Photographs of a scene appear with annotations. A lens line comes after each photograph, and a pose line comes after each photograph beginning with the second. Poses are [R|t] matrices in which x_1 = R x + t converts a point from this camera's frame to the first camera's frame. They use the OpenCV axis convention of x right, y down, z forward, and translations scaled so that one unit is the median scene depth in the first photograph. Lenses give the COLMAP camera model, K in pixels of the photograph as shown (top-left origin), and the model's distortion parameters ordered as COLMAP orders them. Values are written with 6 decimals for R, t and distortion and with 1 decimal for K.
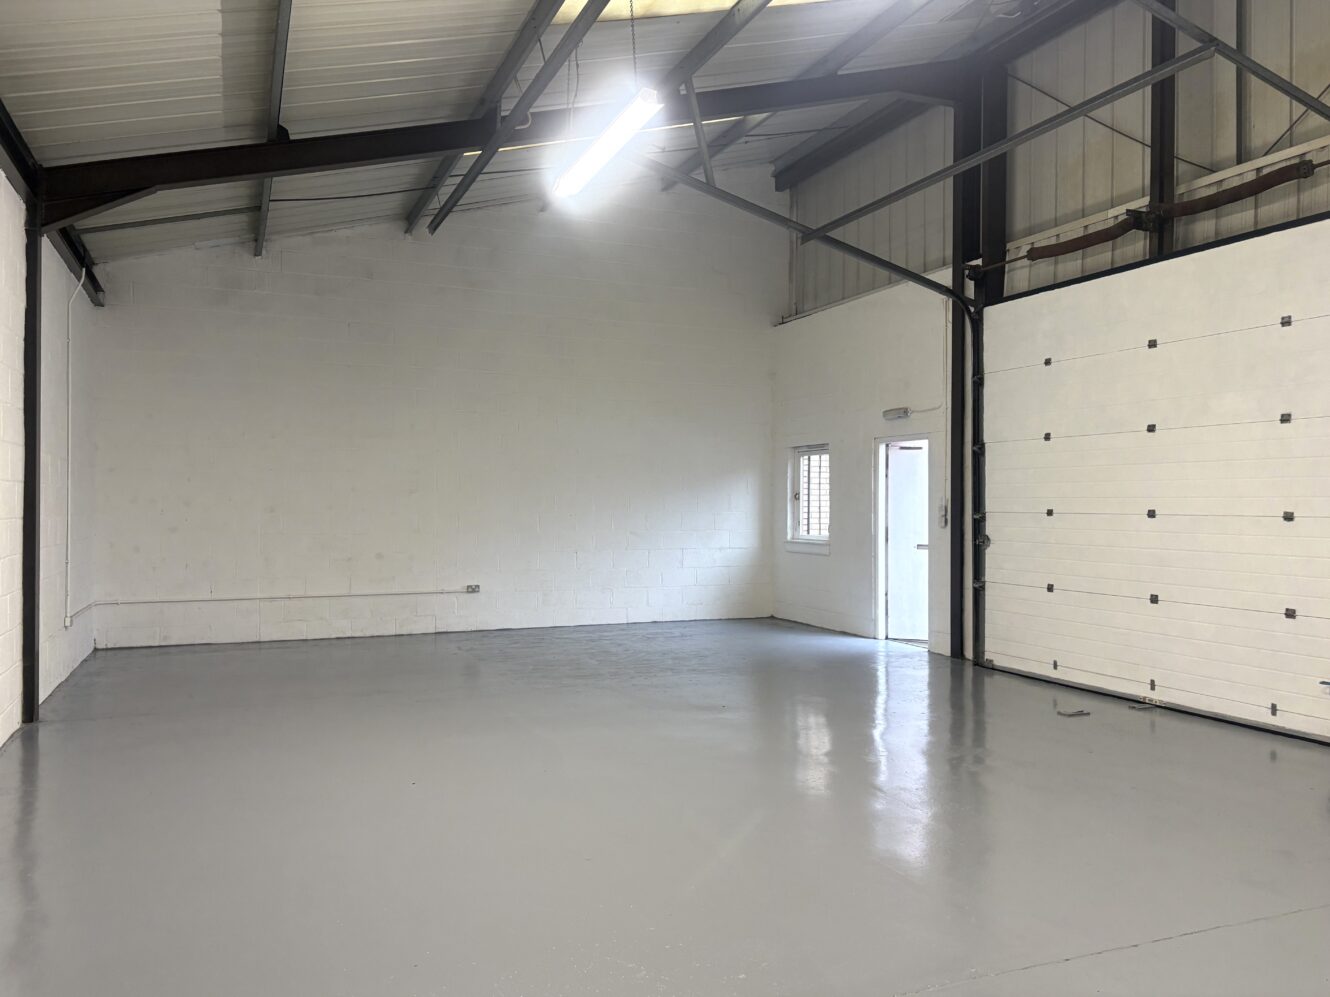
lens RADIAL K [[1012.8, 0, 665.7], [0, 1012.8, 499.4], [0, 0, 1]] dist [0.052641, -0.041019]
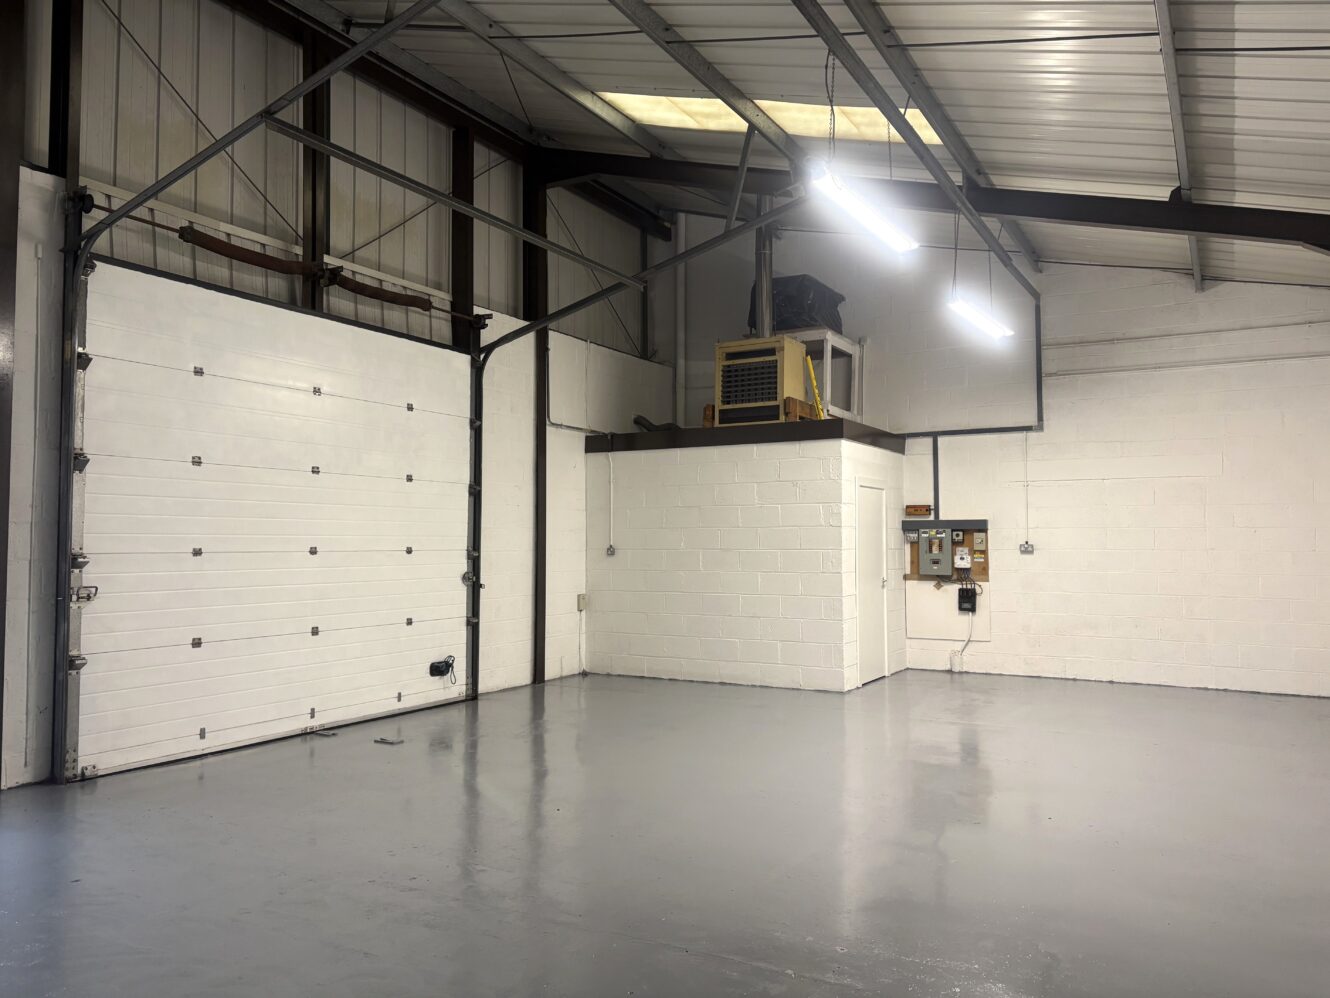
lens RADIAL K [[1012.8, 0, 657.4], [0, 1012.8, 502.8], [0, 0, 1]] dist [0.052641, -0.041019]
pose [[-0.606328, 0.026427, 0.794776, -0.617113], [-0.006007, 0.999267, -0.037809, 0.002217], [-0.795192, -0.027699, -0.605725, 1.442414]]
